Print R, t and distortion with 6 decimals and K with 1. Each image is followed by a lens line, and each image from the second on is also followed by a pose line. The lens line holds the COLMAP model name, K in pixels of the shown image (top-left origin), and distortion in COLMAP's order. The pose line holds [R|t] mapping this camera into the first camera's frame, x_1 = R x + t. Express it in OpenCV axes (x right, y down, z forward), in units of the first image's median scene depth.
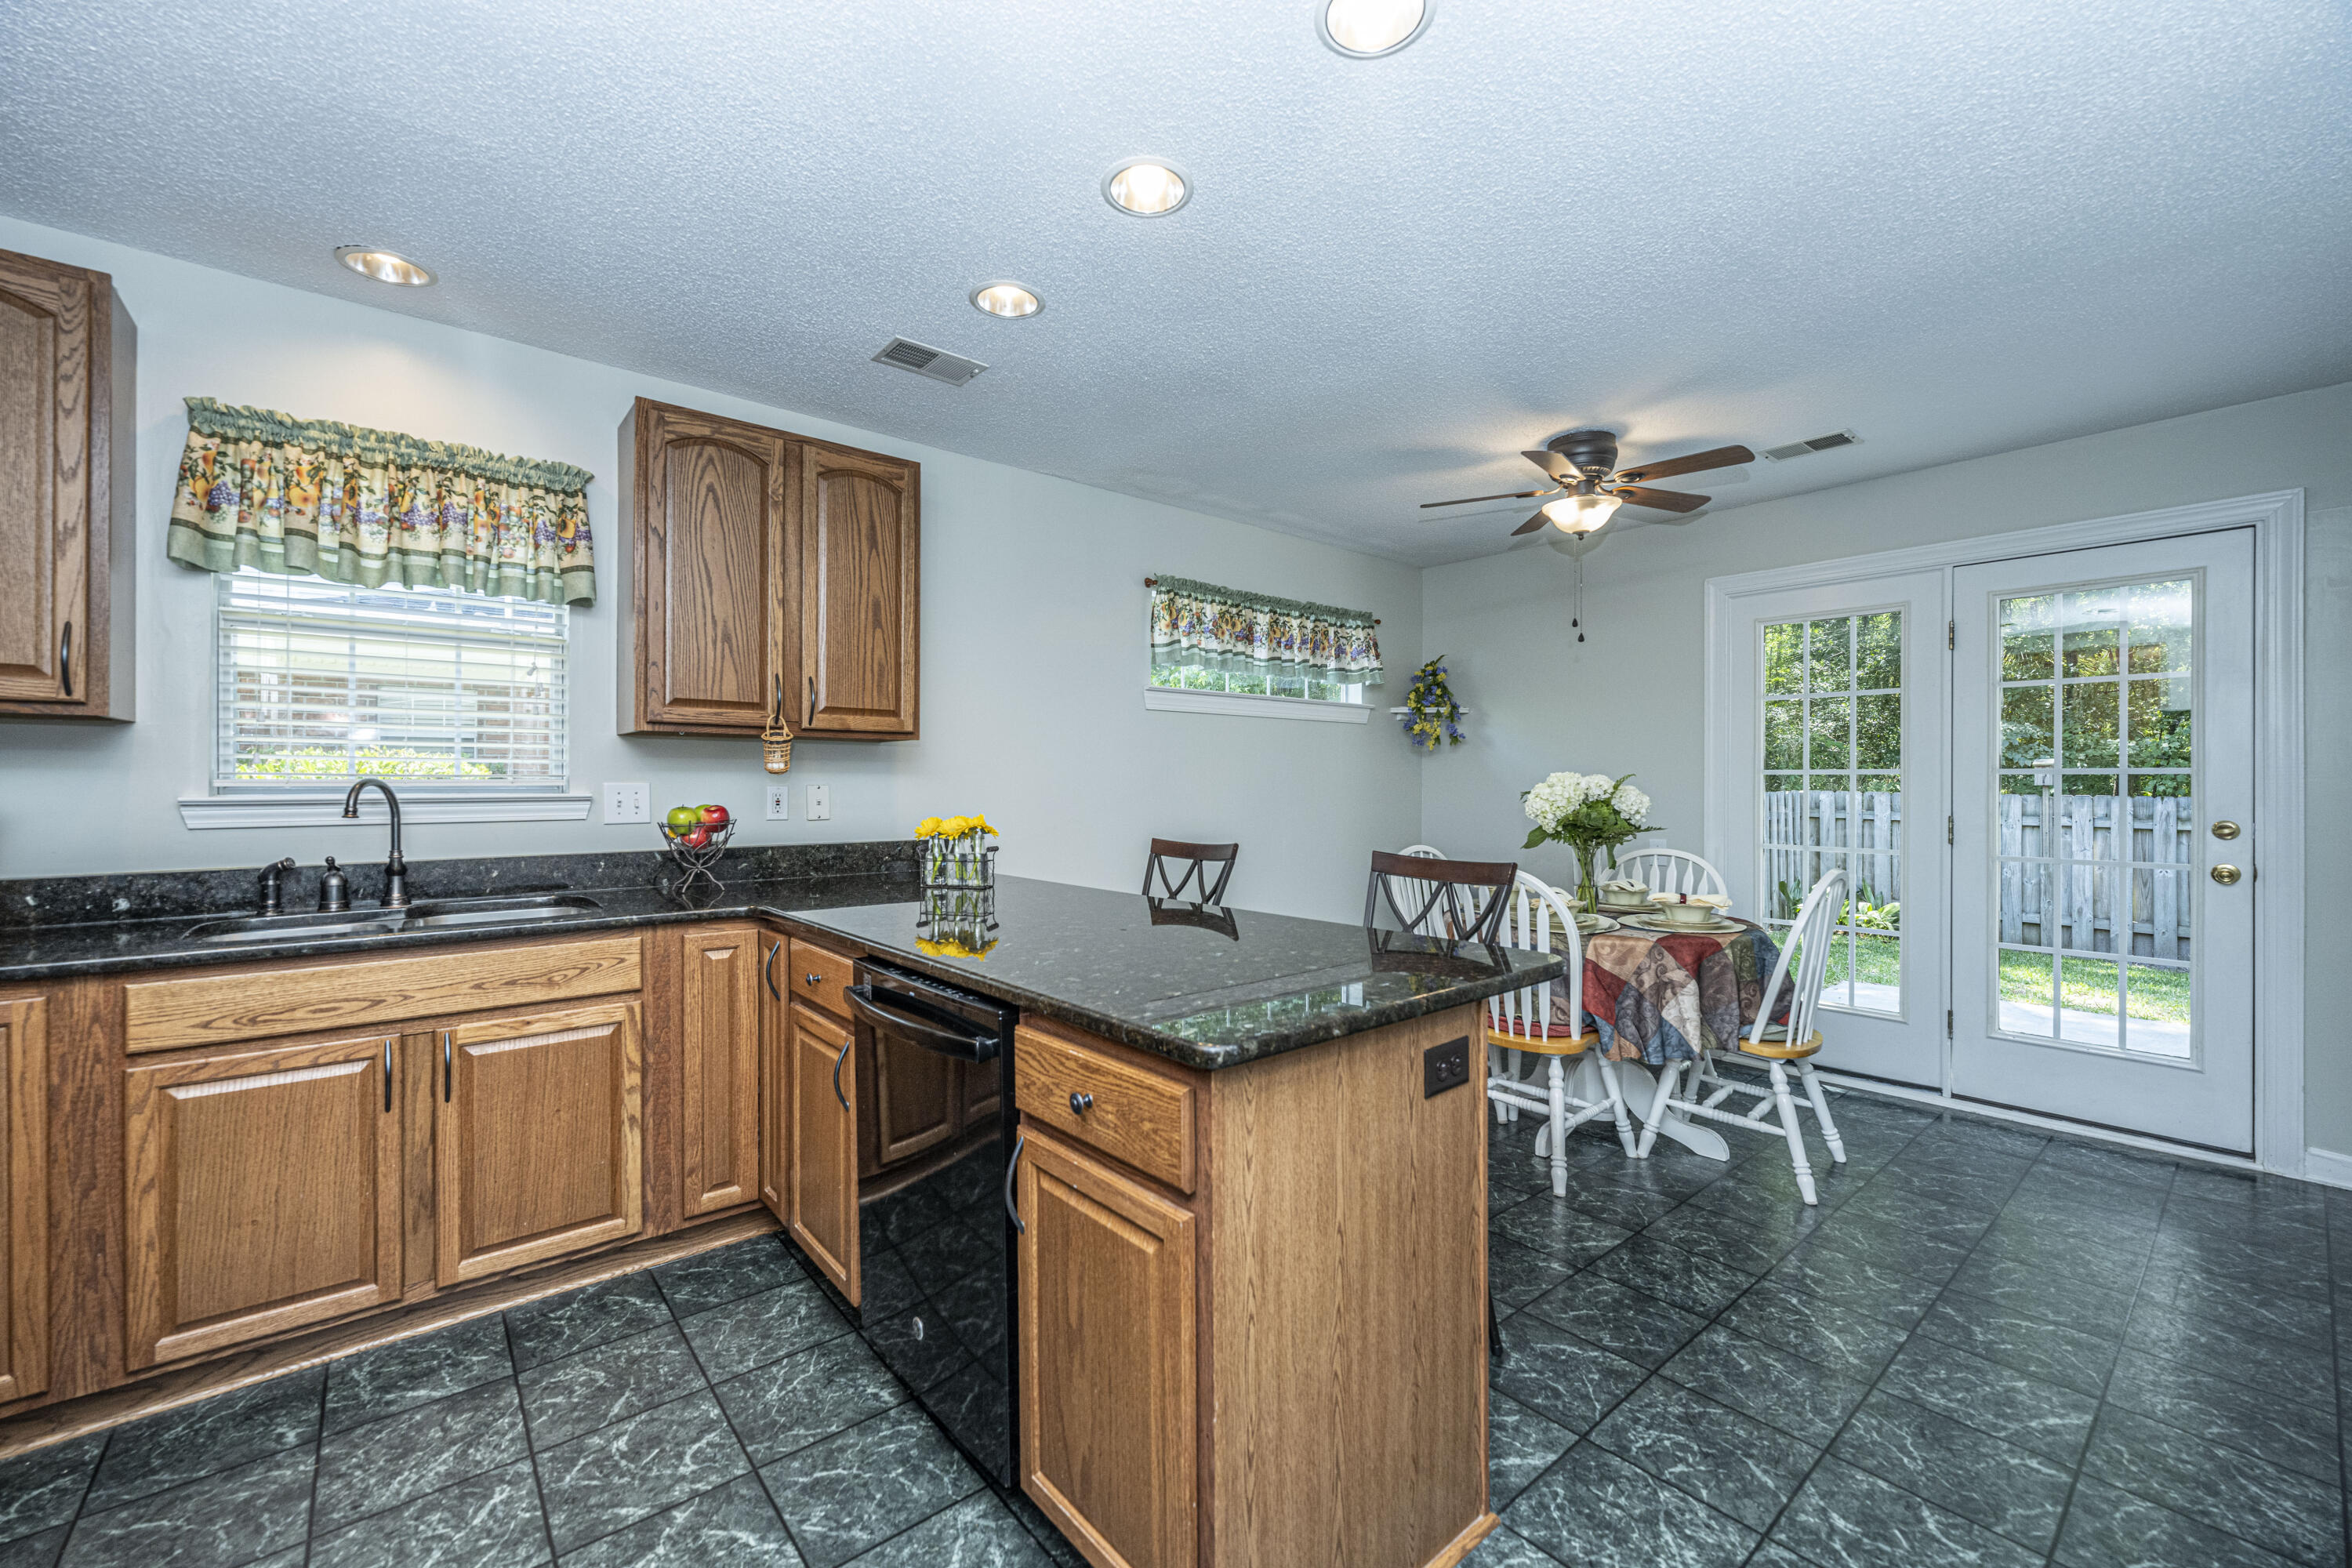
lens RADIAL K [[957.0, 0, 1152.0], [0, 957.0, 778.8], [0, 0, 1]] dist [0.000501, 0.000105]
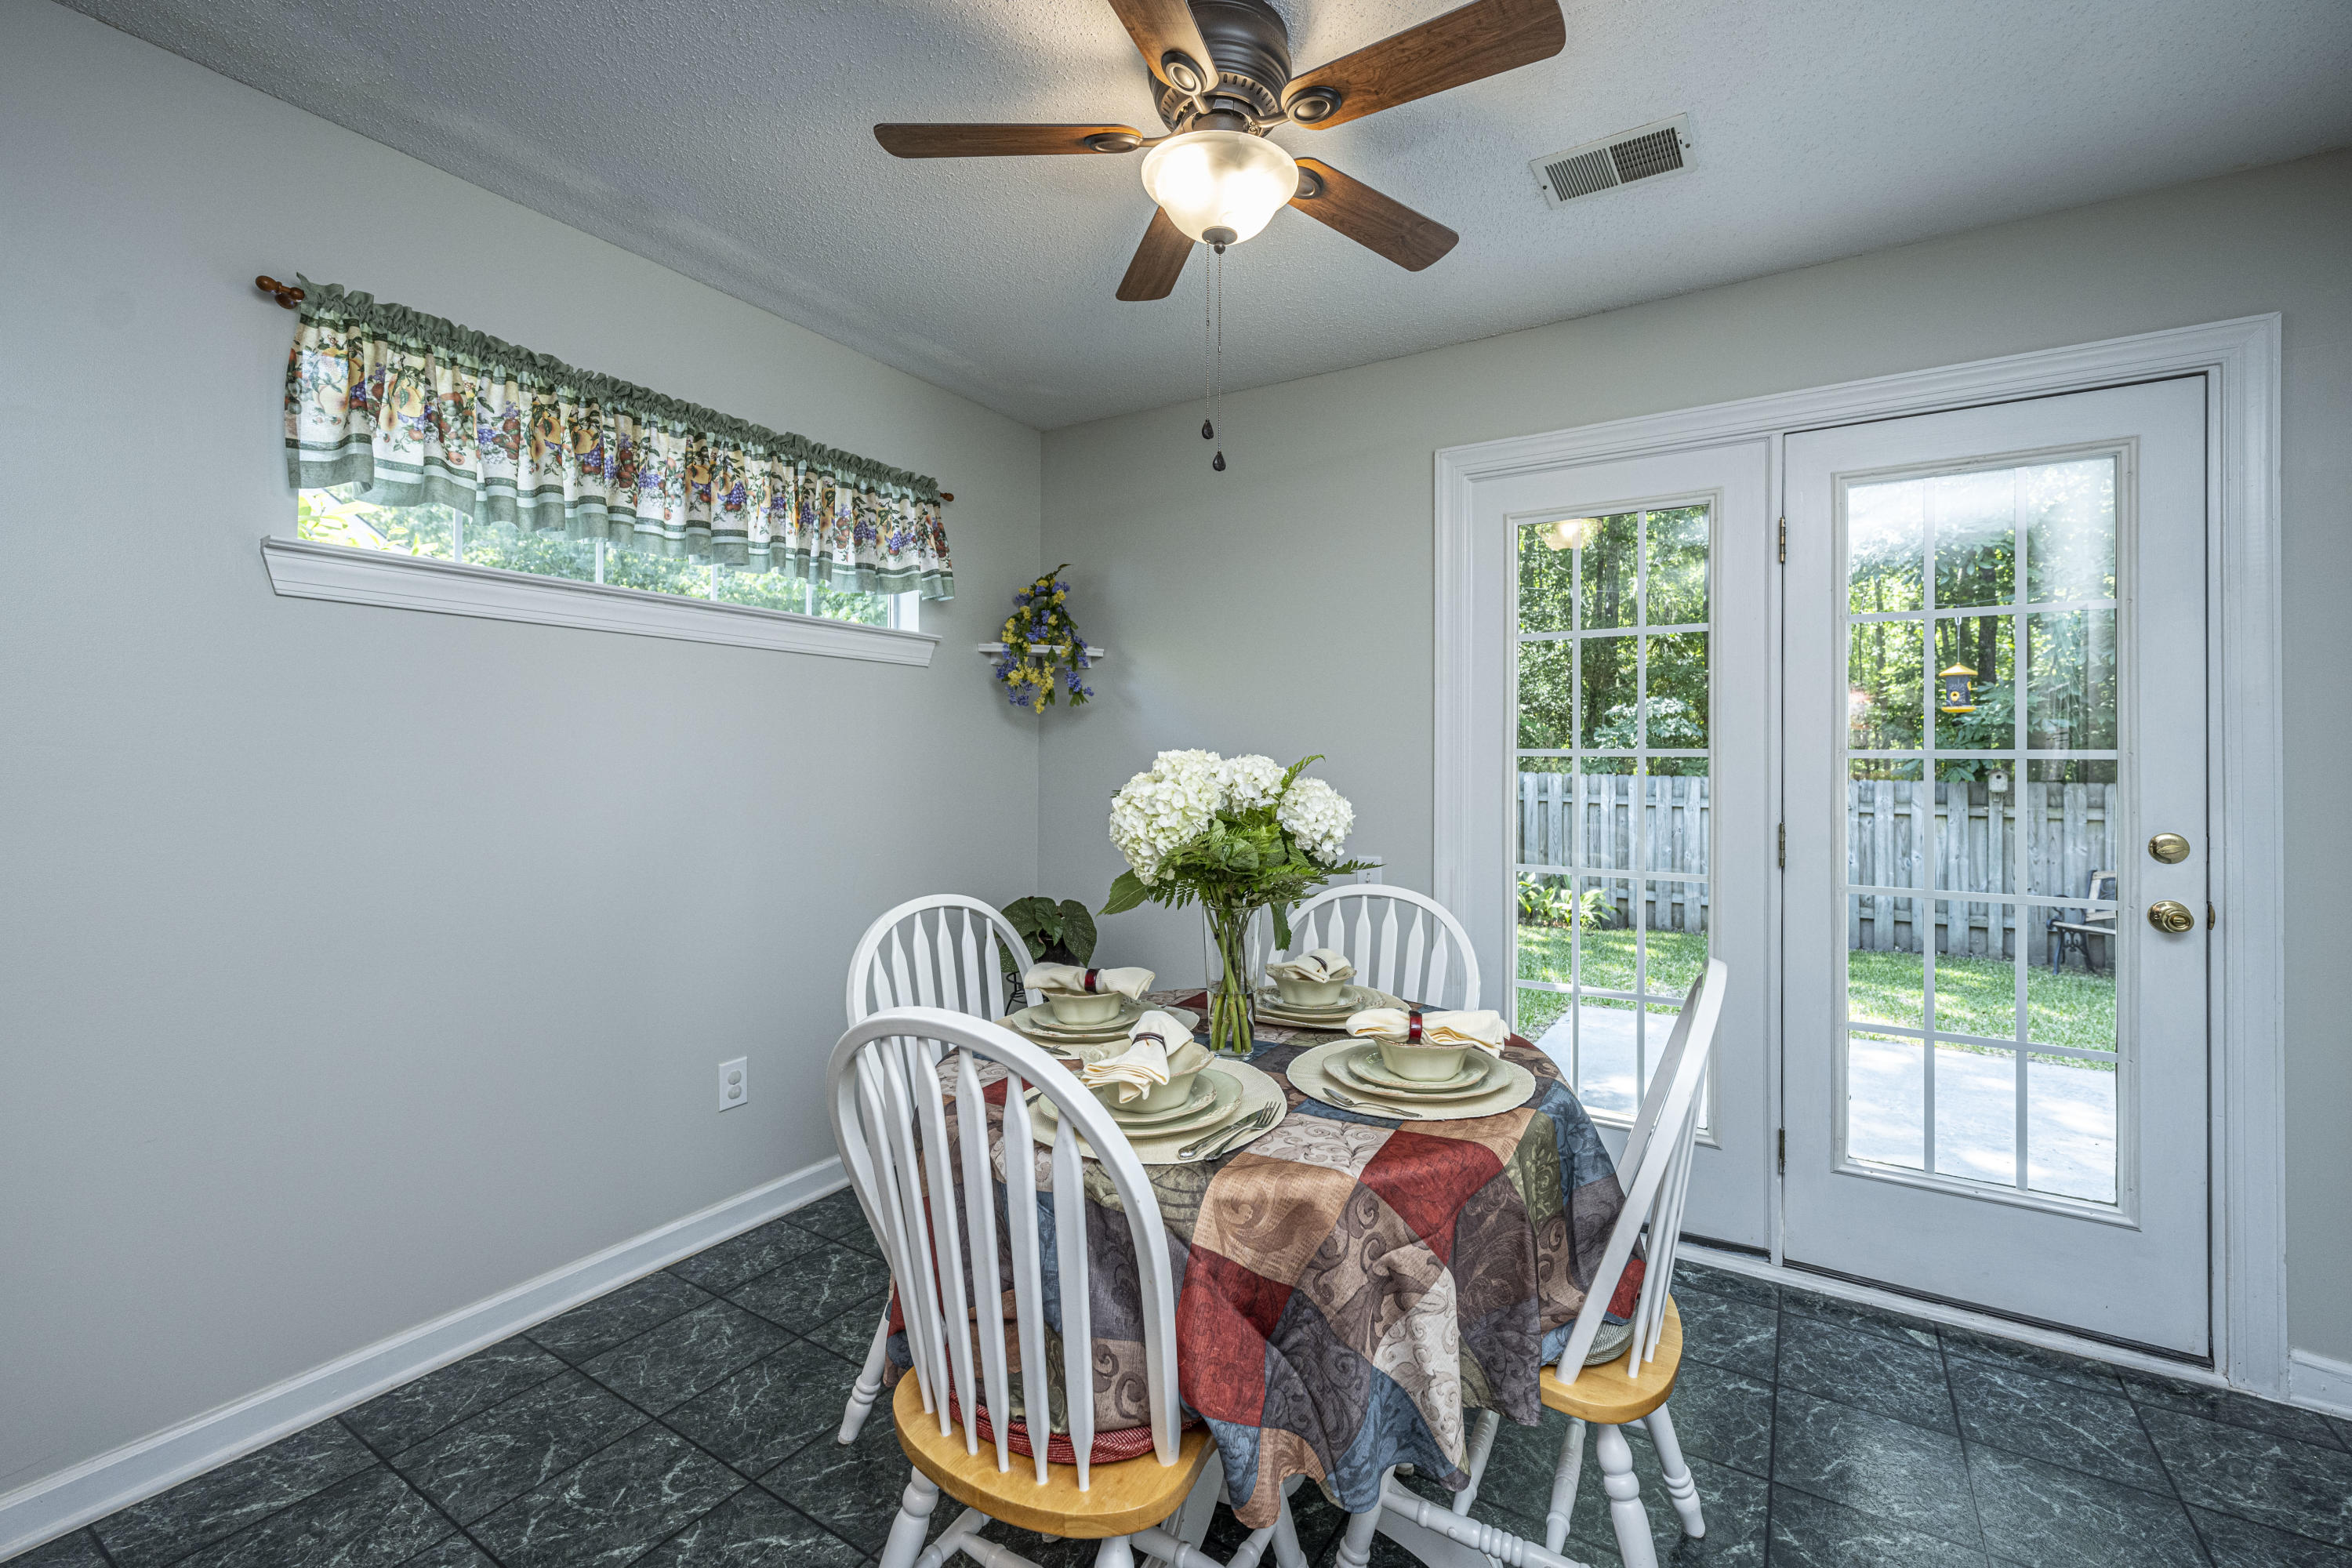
lens RADIAL K [[979.7, 0, 1179.0], [0, 979.7, 737.4], [0, 0, 1]] dist [0.000046, -0.000092]
pose [[0.957302, 0.011096, 0.288876, 0.252496], [-0.005608, 0.999788, -0.019820, -0.003103], [-0.289034, 0.017354, 0.957161, 0.474936]]
